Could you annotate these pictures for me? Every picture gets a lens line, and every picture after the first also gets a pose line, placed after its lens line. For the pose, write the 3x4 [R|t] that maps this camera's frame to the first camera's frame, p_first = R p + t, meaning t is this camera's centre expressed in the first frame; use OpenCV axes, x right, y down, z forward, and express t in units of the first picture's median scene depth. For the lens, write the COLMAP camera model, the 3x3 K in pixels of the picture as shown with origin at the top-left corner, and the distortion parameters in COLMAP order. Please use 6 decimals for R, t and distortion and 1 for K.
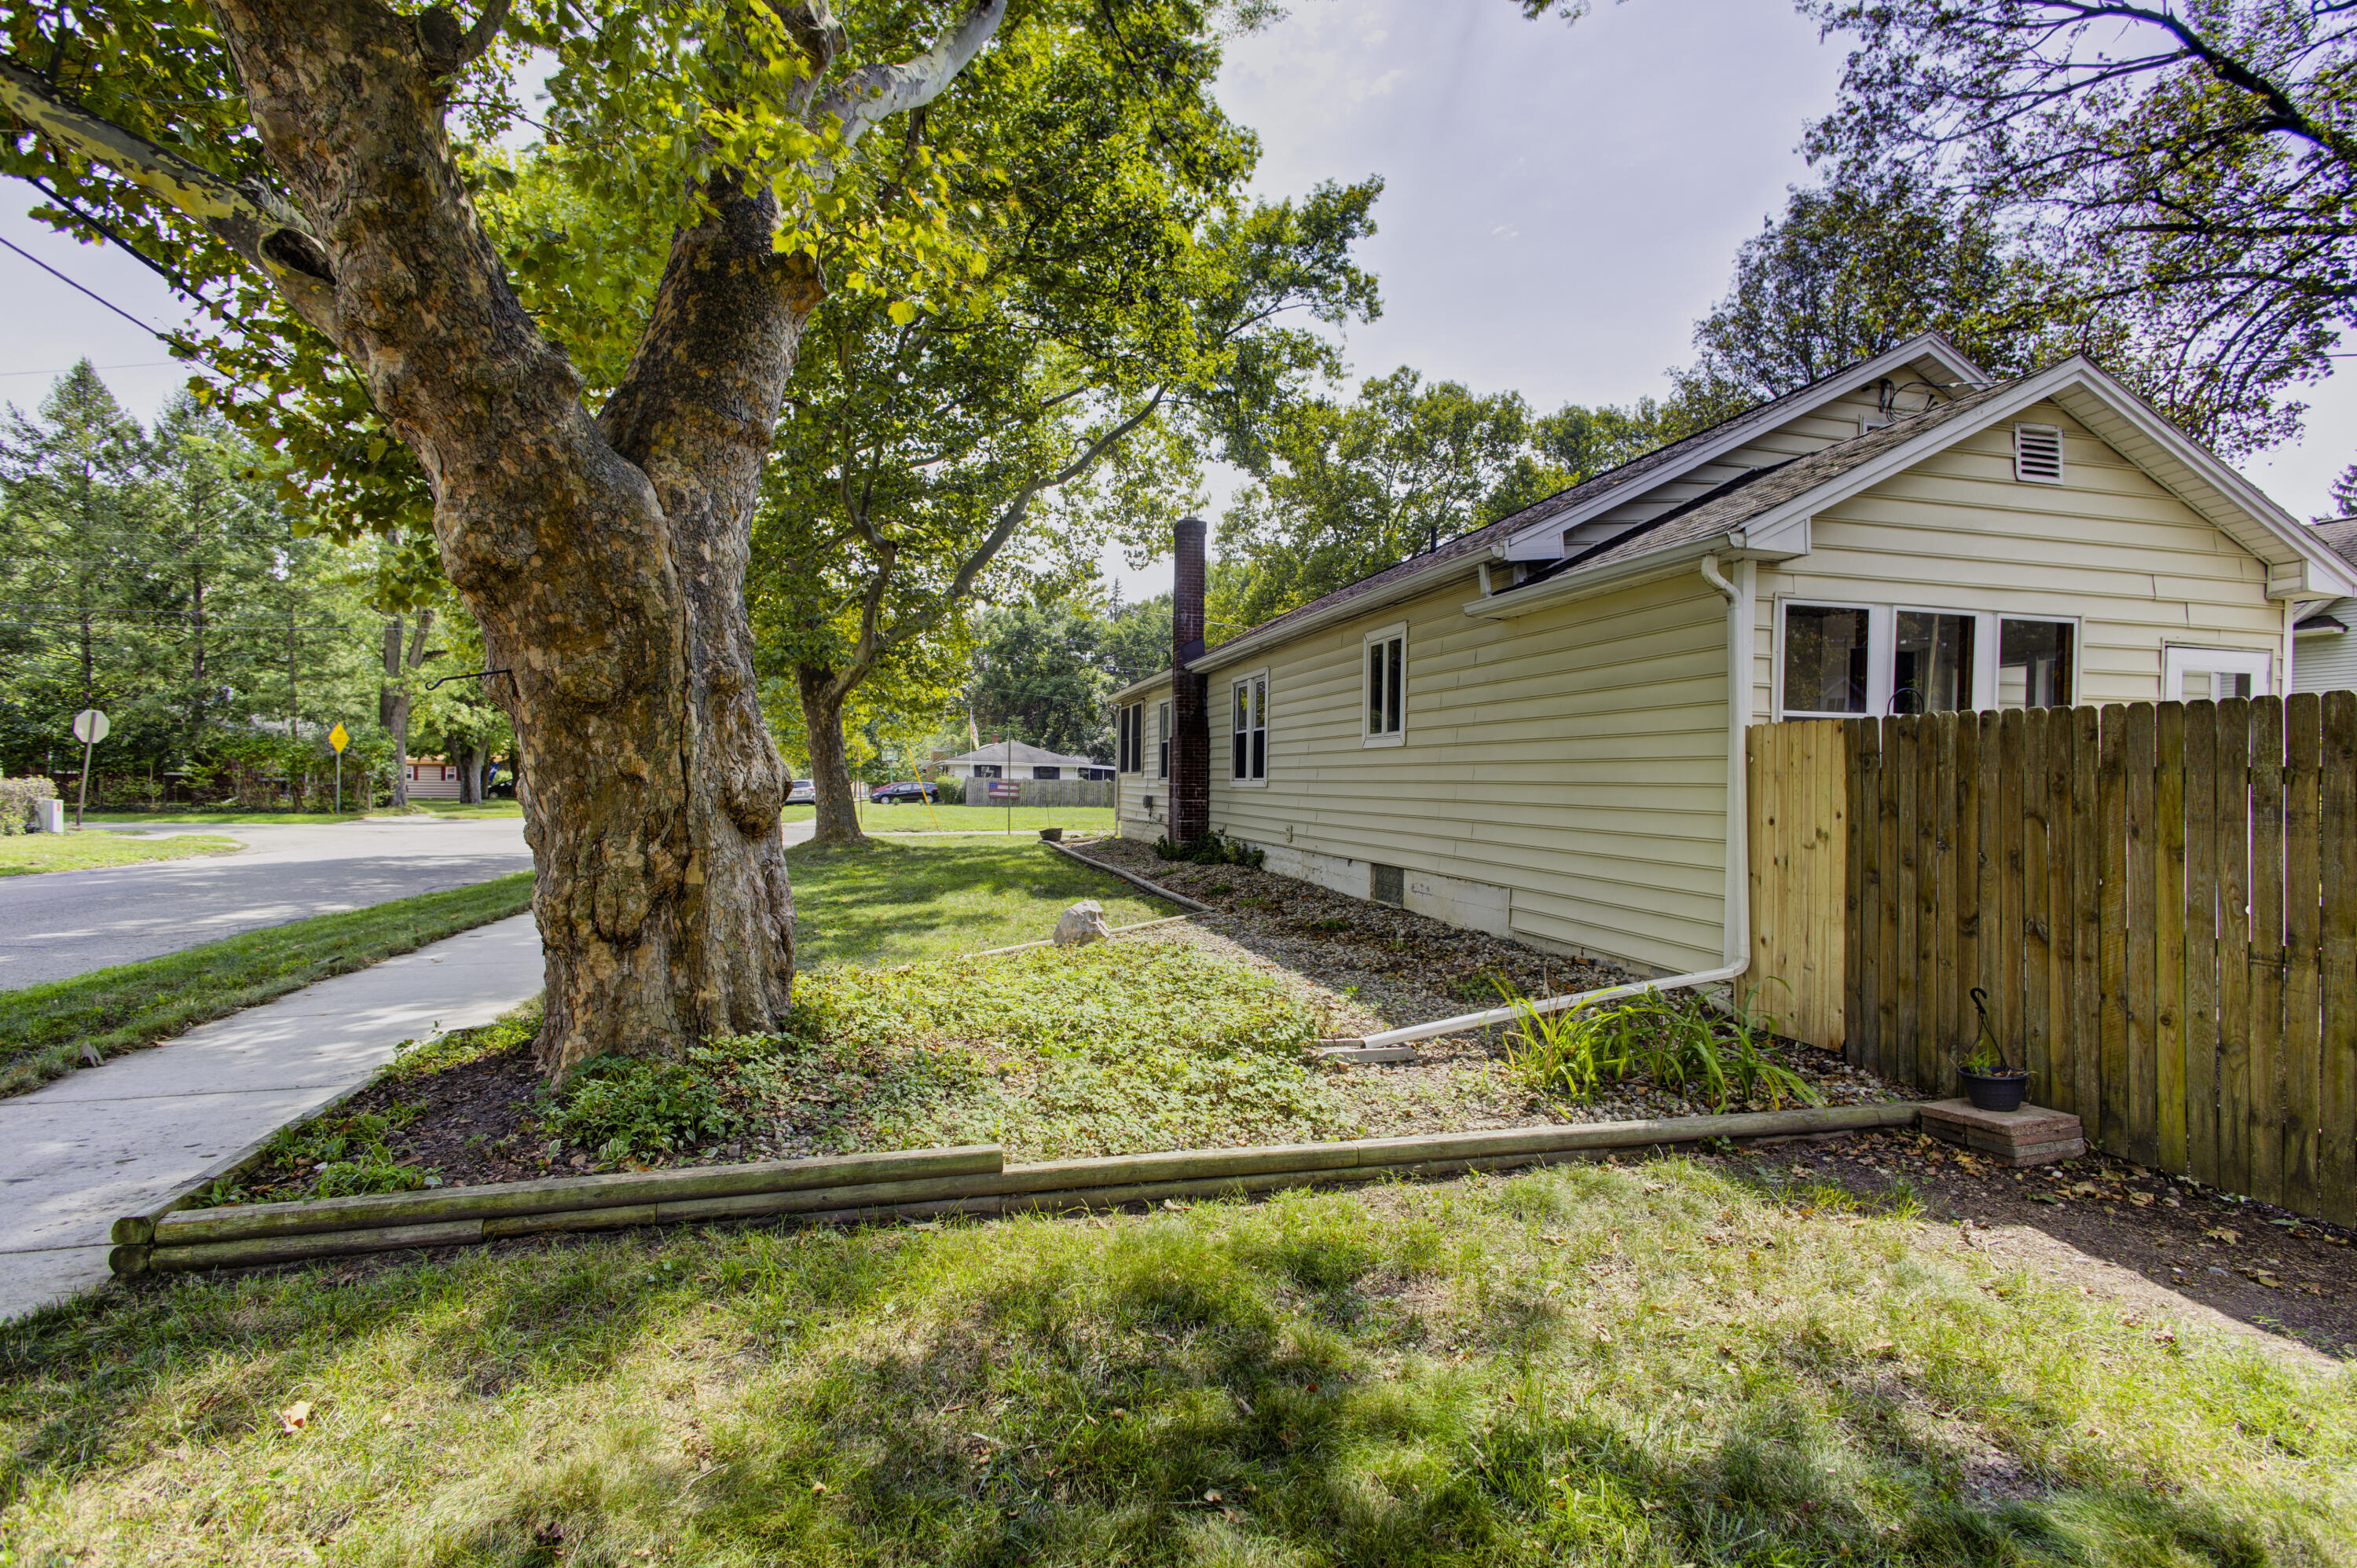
lens RADIAL K [[1116.3, 0, 1172.3], [0, 1116.3, 781.2], [0, 0, 1]] dist [0.017246, -0.006614]
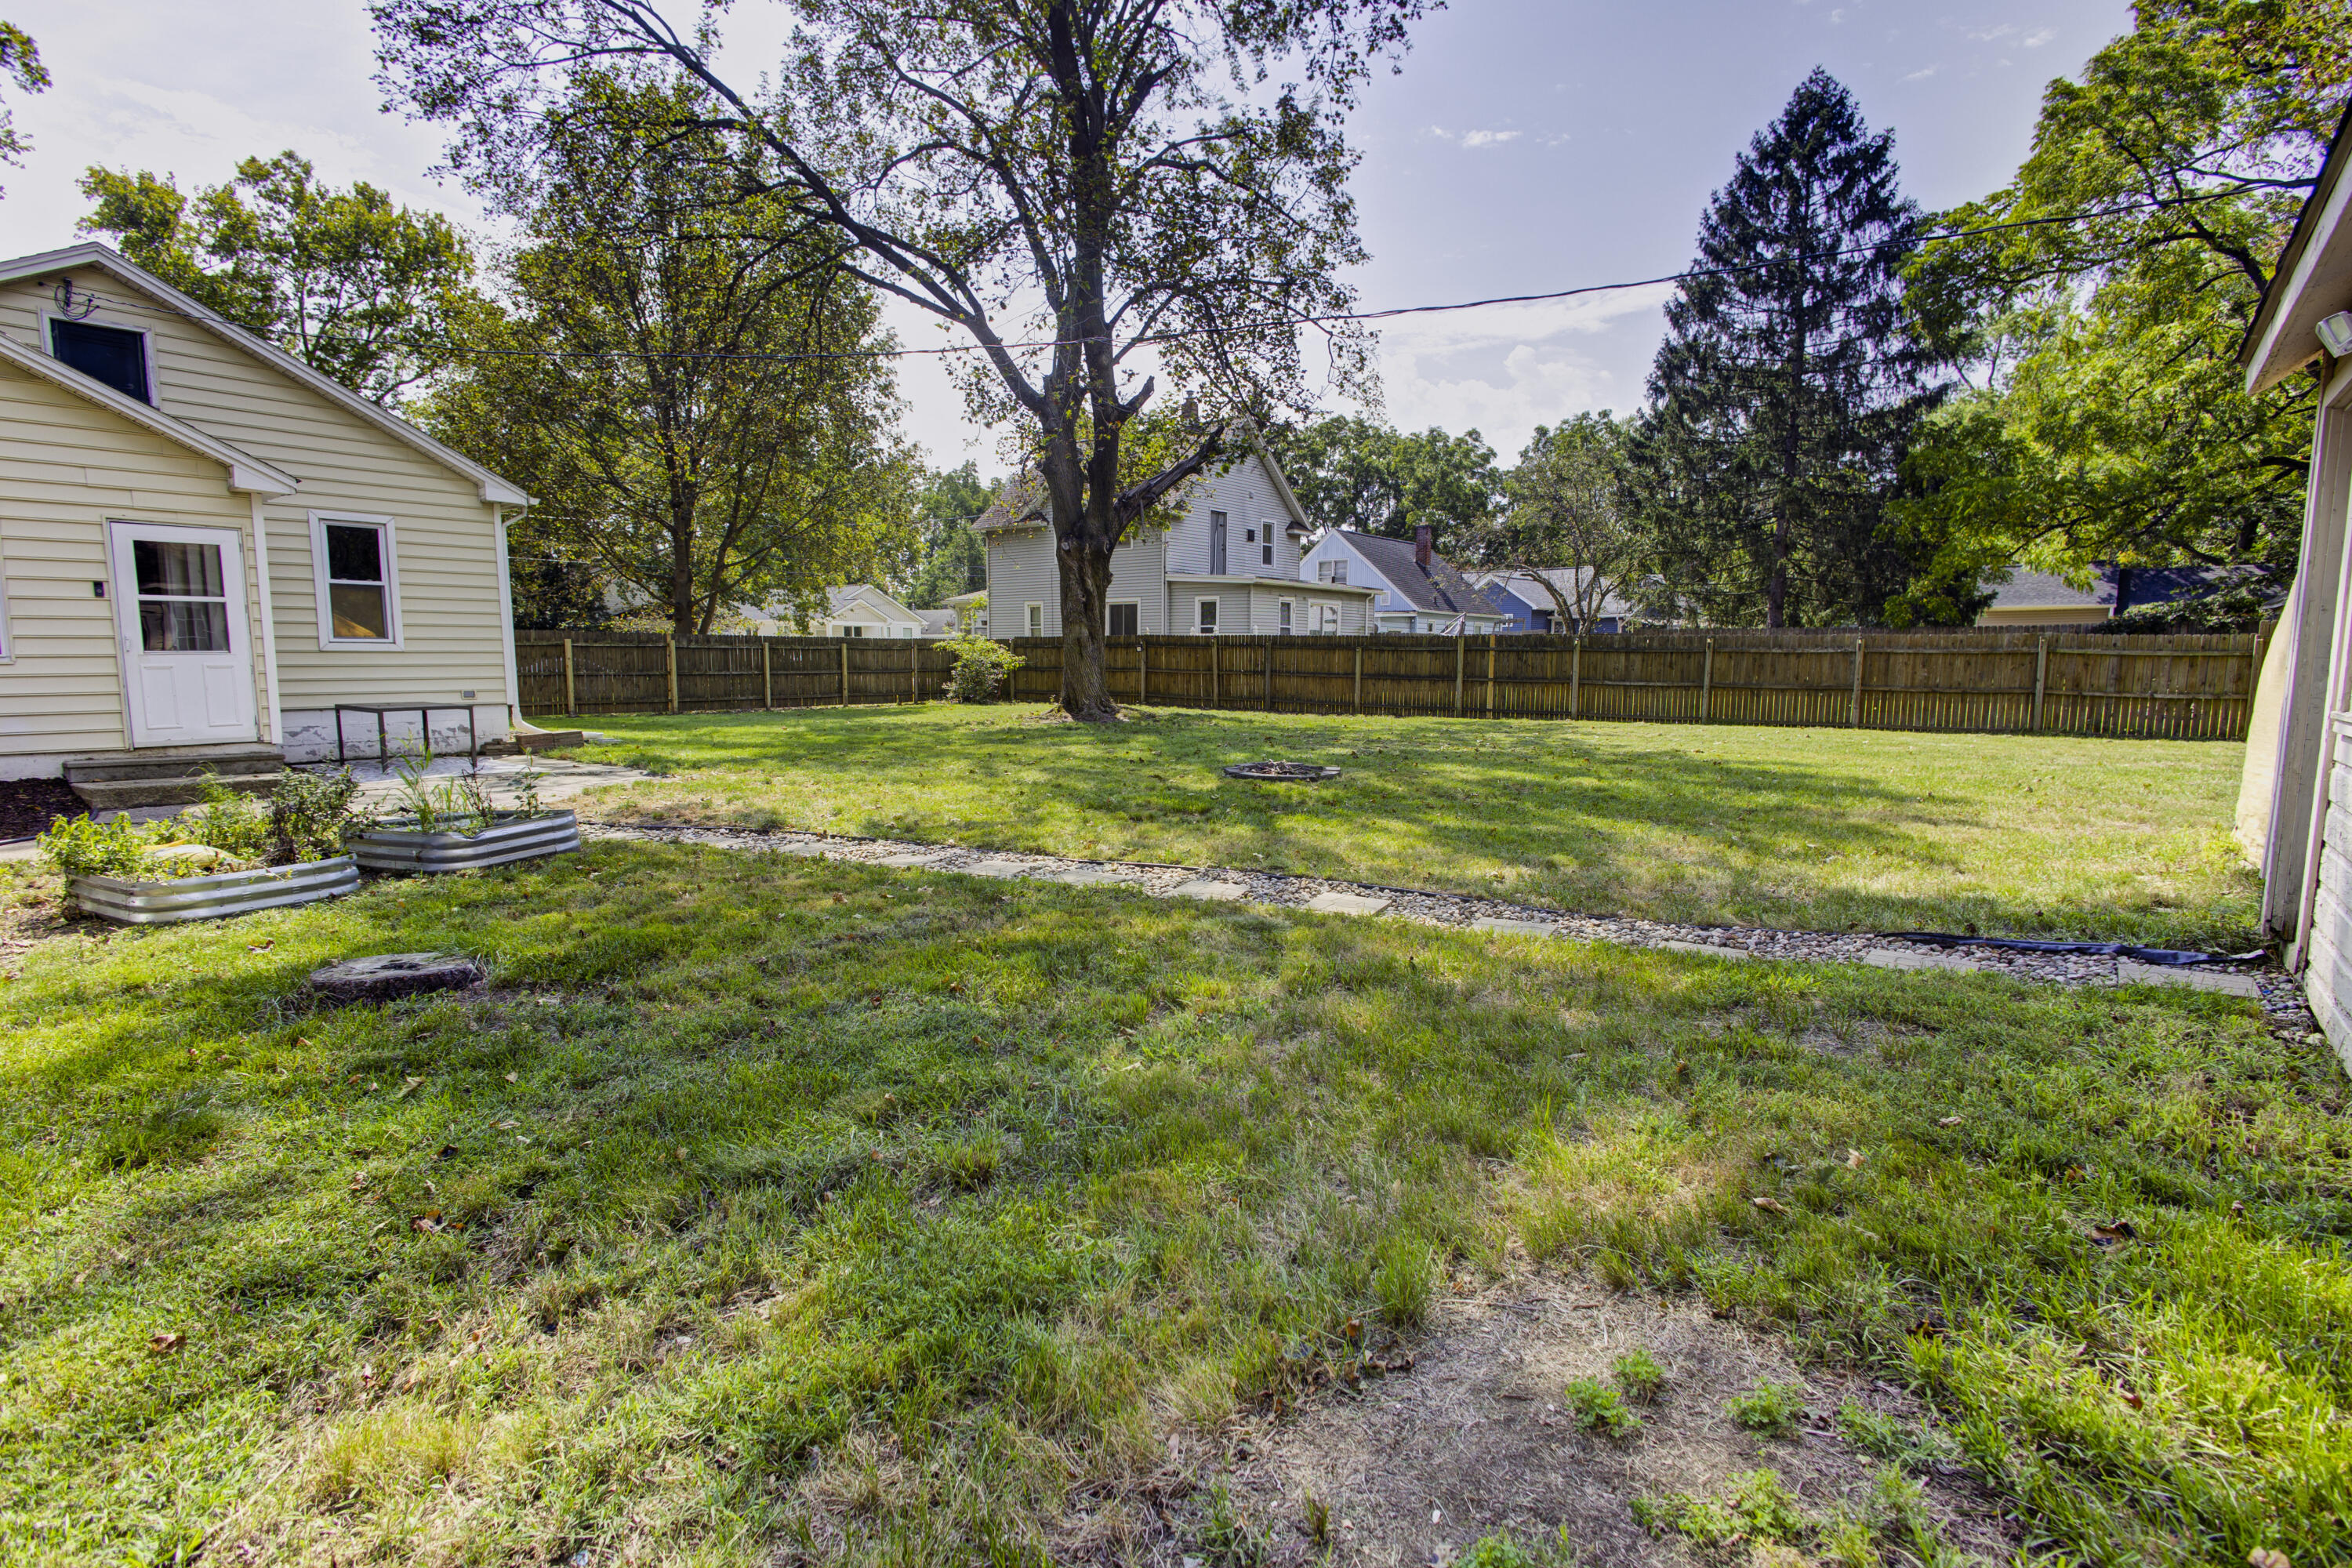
lens RADIAL K [[1133.2, 0, 1186.2], [0, 1133.2, 783.2], [0, 0, 1]] dist [0.004041, 0.000040]
pose [[0.789076, -0.091367, 0.607464, 0.876298], [0.015402, 0.991509, 0.129123, 0.028425], [-0.614103, -0.092532, 0.783783, -0.750421]]
